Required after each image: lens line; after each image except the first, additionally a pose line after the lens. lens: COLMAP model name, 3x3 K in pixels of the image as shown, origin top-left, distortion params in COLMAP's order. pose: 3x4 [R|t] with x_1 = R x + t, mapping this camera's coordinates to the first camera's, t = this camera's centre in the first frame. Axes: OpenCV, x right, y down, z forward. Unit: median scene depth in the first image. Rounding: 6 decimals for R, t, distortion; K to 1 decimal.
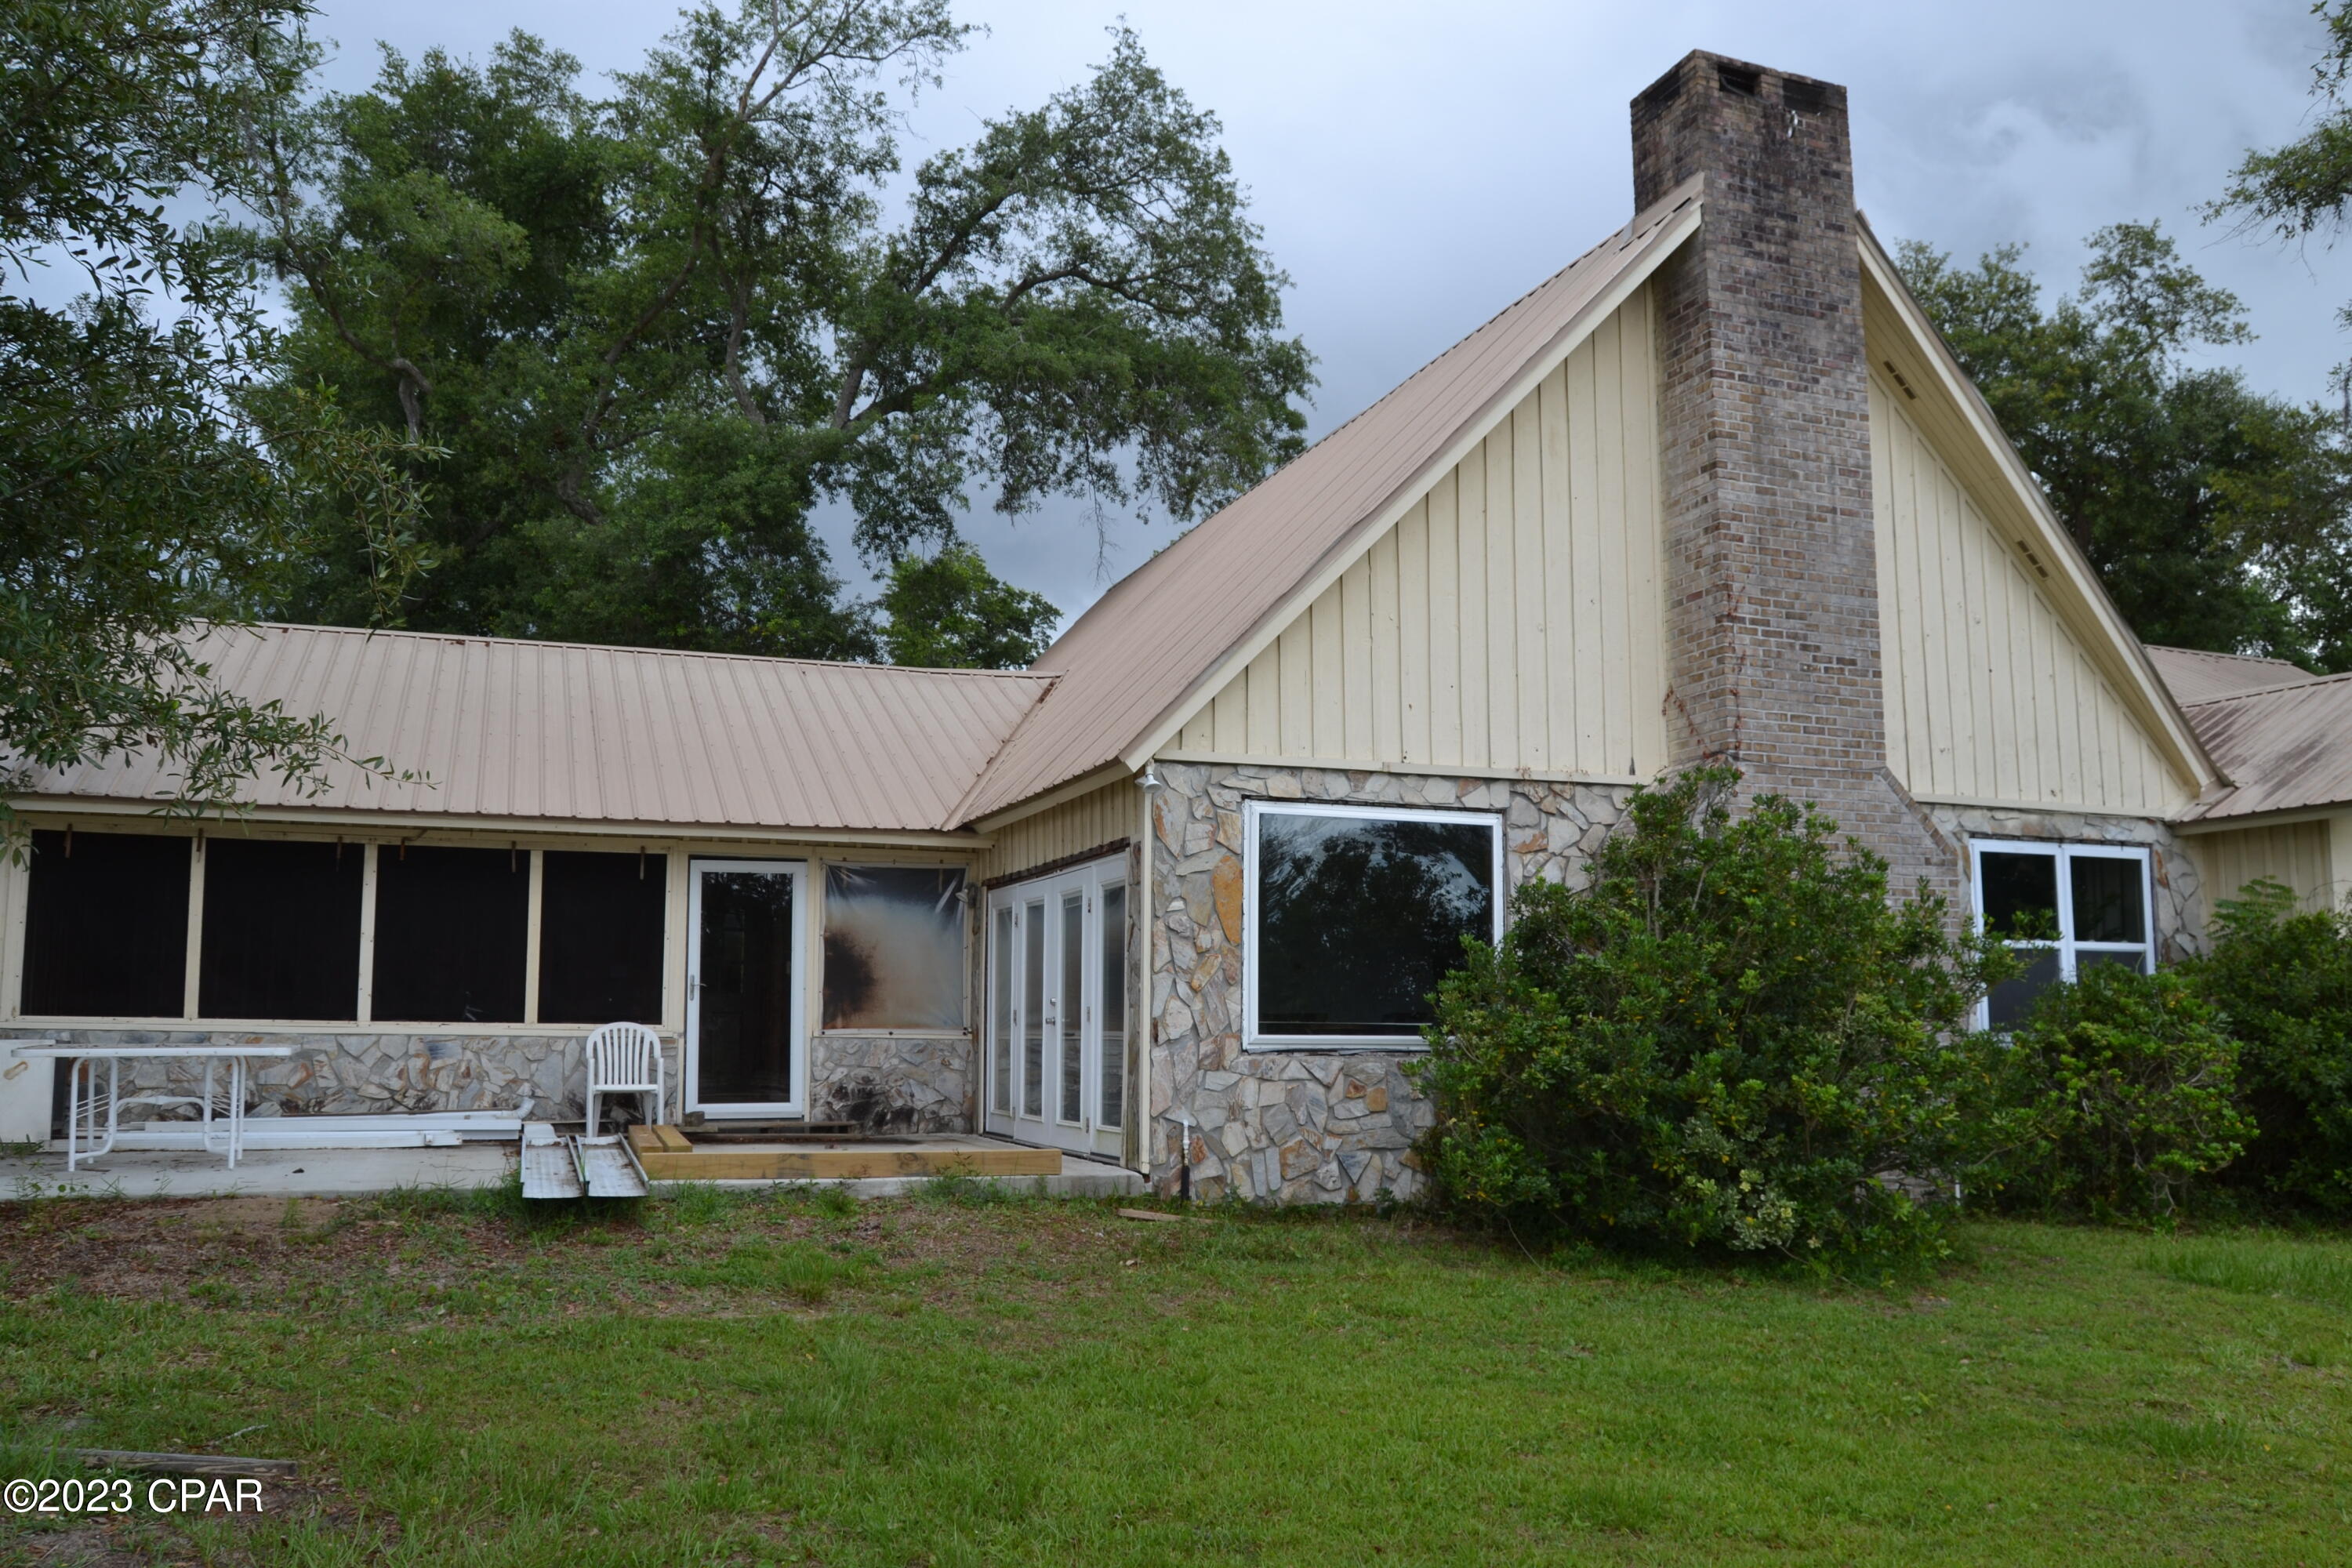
lens RADIAL K [[1855.3, 0, 1180.8], [0, 1855.3, 797.2], [0, 0, 1]] dist [-0.091285, 0.021601]
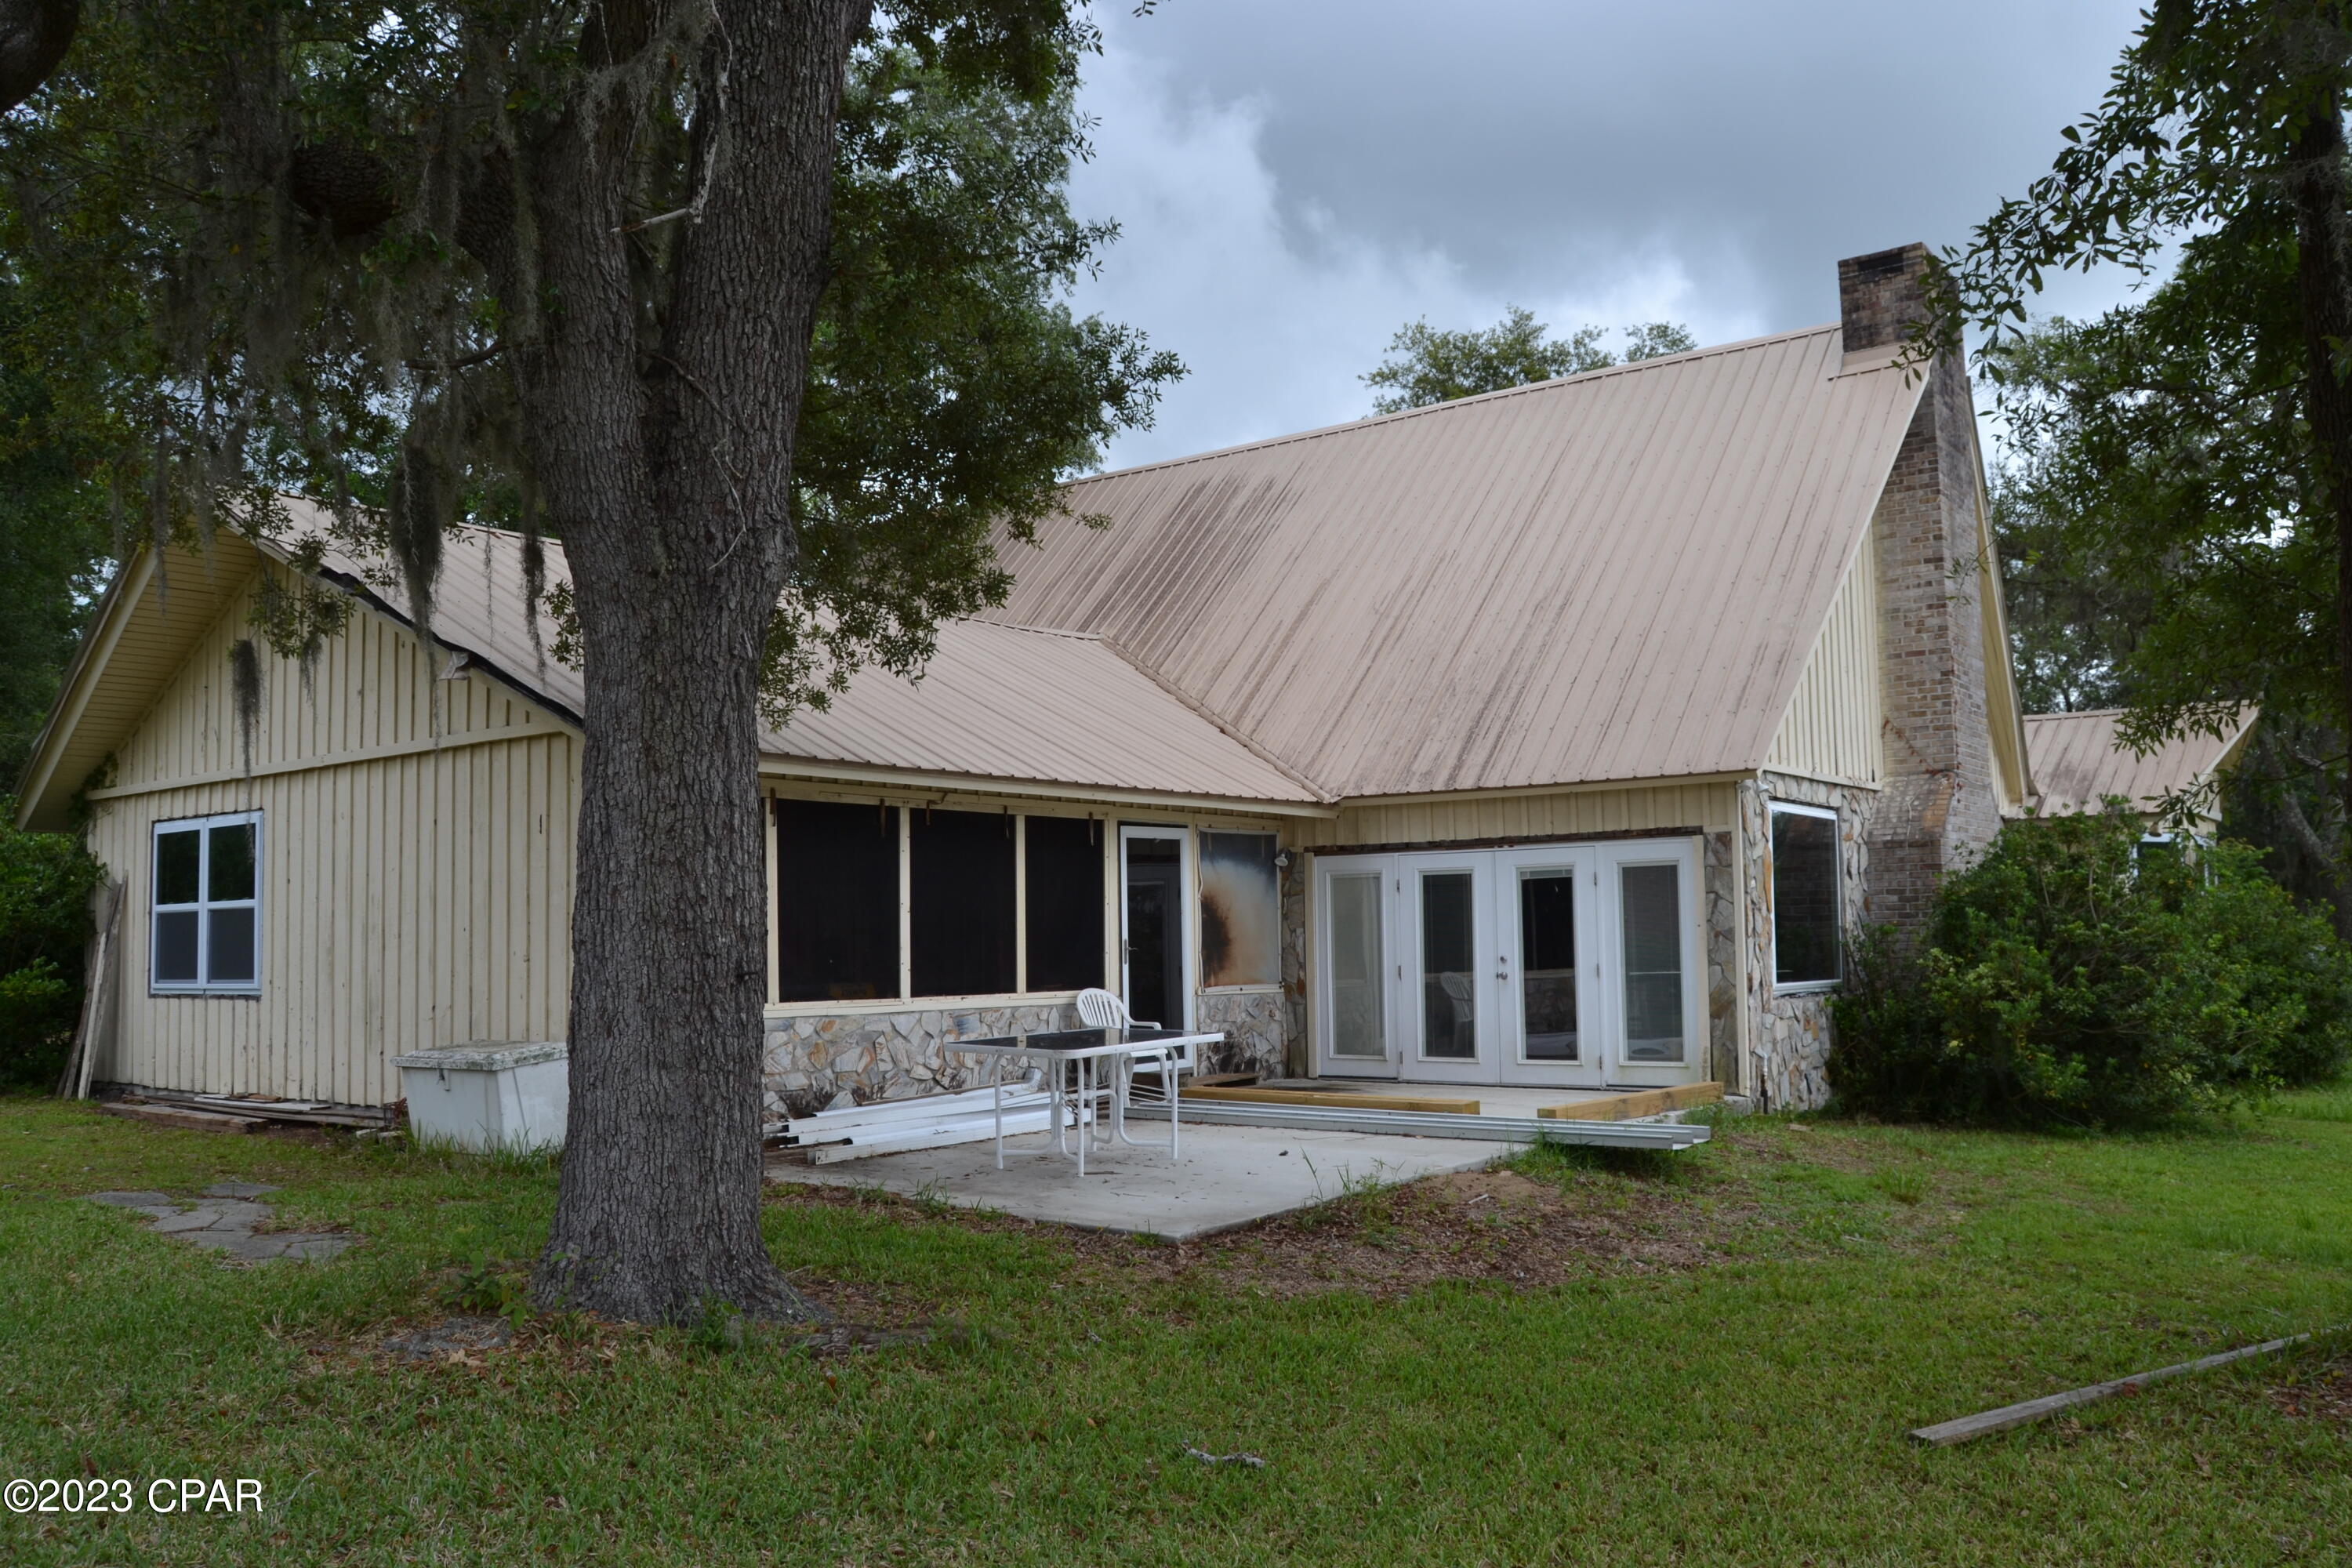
lens RADIAL K [[1855.3, 0, 1184.8], [0, 1855.3, 787.4], [0, 0, 1]] dist [-0.091285, 0.021601]
pose [[0.843865, 0.029760, 0.535730, -0.879097], [-0.052102, 0.998287, 0.026614, -0.017658], [-0.534021, -0.050372, 0.843970, 0.139378]]
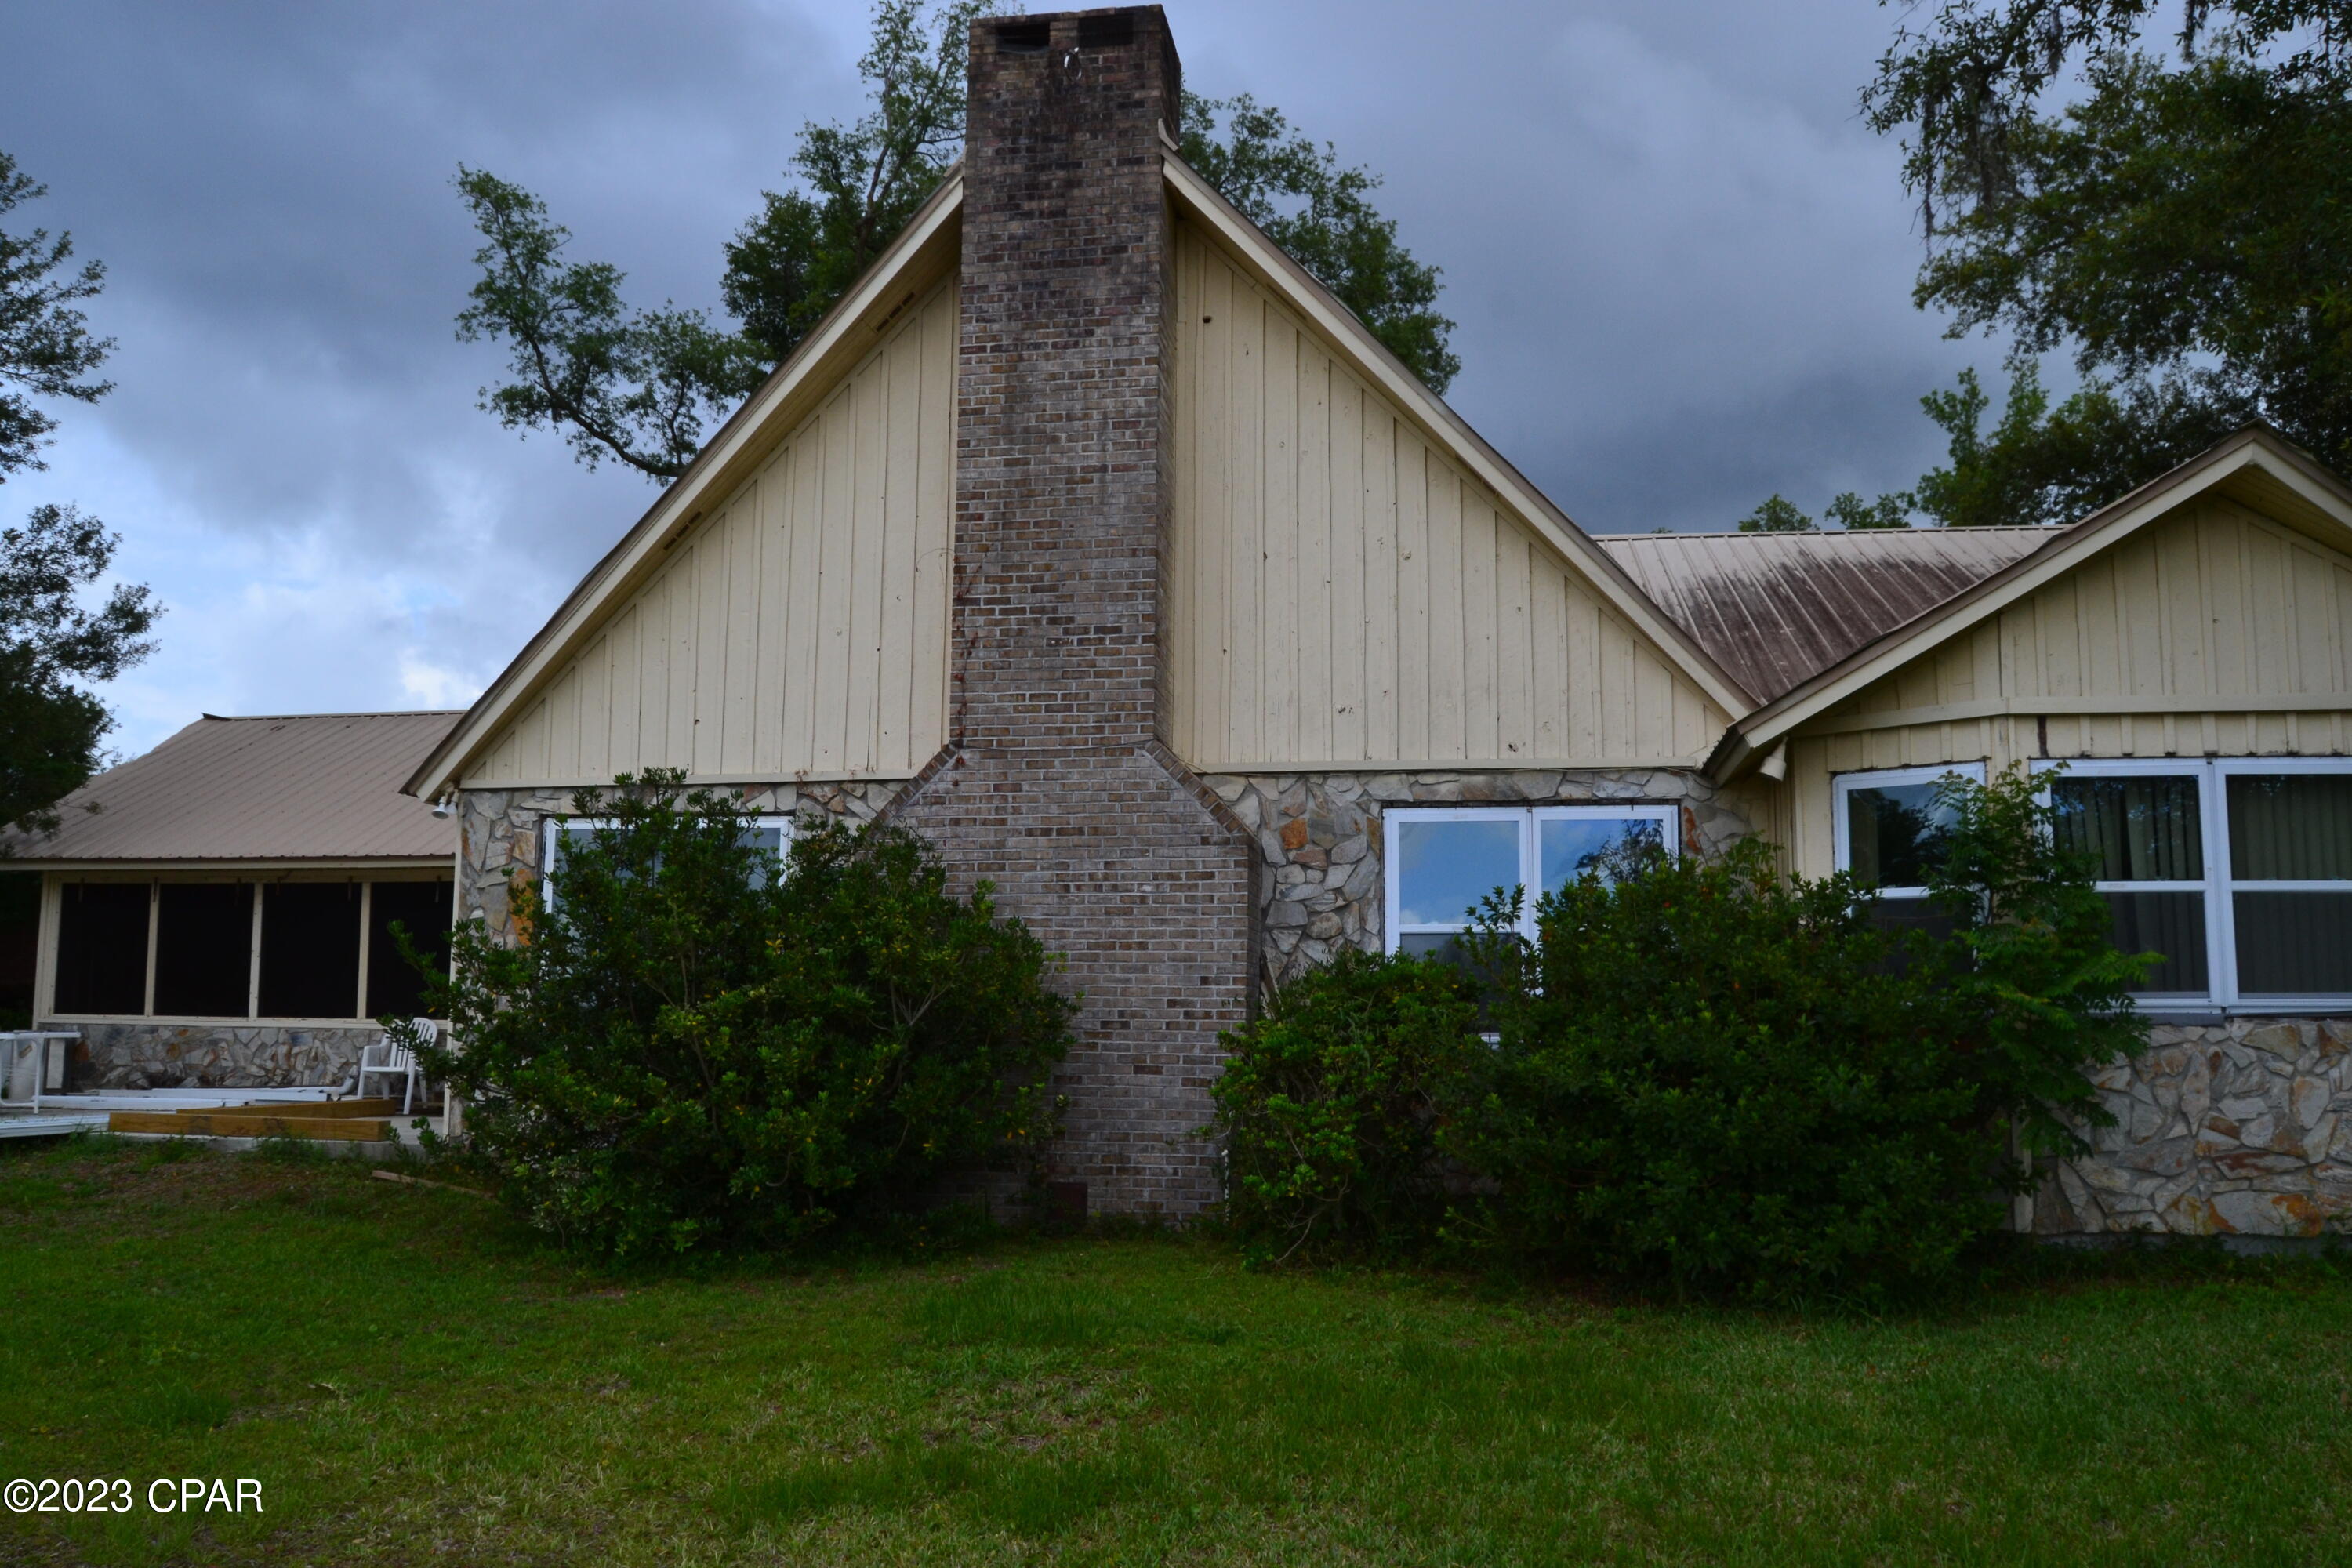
lens RADIAL K [[1855.3, 0, 1187.1], [0, 1855.3, 789.8], [0, 0, 1]] dist [-0.091285, 0.021601]
pose [[0.868597, -0.063533, -0.491429, 0.839332], [0.061166, 0.997909, -0.020901, 0.028308], [0.491729, -0.011904, 0.870667, 0.198871]]
